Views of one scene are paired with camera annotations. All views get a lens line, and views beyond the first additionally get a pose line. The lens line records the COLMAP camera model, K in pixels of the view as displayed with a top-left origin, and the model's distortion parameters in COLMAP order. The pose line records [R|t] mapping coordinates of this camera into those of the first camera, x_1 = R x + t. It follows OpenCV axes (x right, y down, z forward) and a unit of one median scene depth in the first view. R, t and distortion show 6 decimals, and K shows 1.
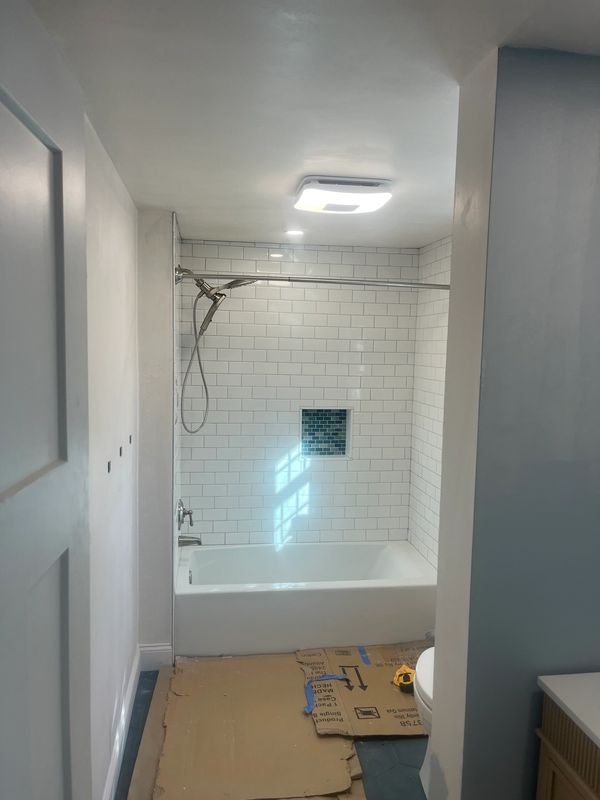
lens RADIAL K [[647.5, 0, 300.0], [0, 647.5, 400.0], [0, 0, 1]] dist [0.111960, -0.085644]
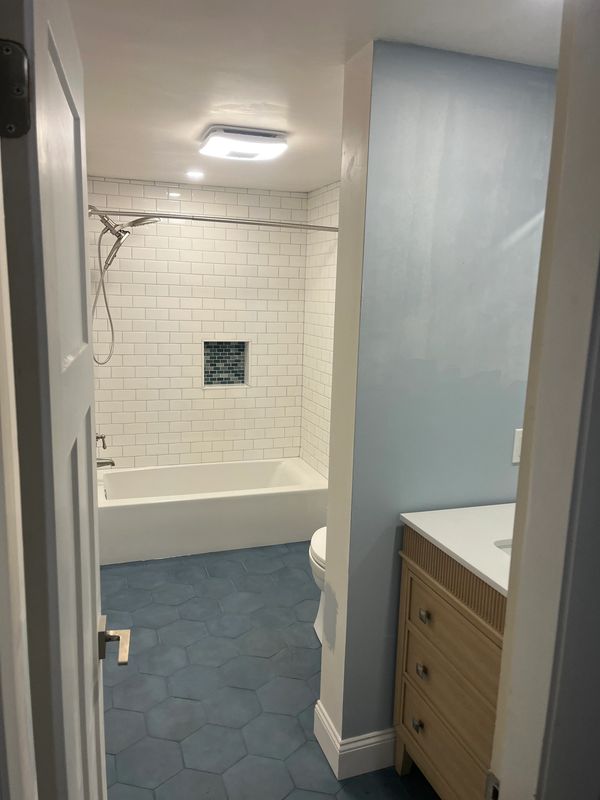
lens RADIAL K [[647.5, 0, 300.0], [0, 647.5, 400.0], [0, 0, 1]] dist [0.111960, -0.085644]
pose [[0.984476, -0.026762, 0.173466, -0.033113], [0.011607, 0.996071, 0.087799, 0.019996], [-0.175134, -0.084423, 0.980918, -0.114636]]
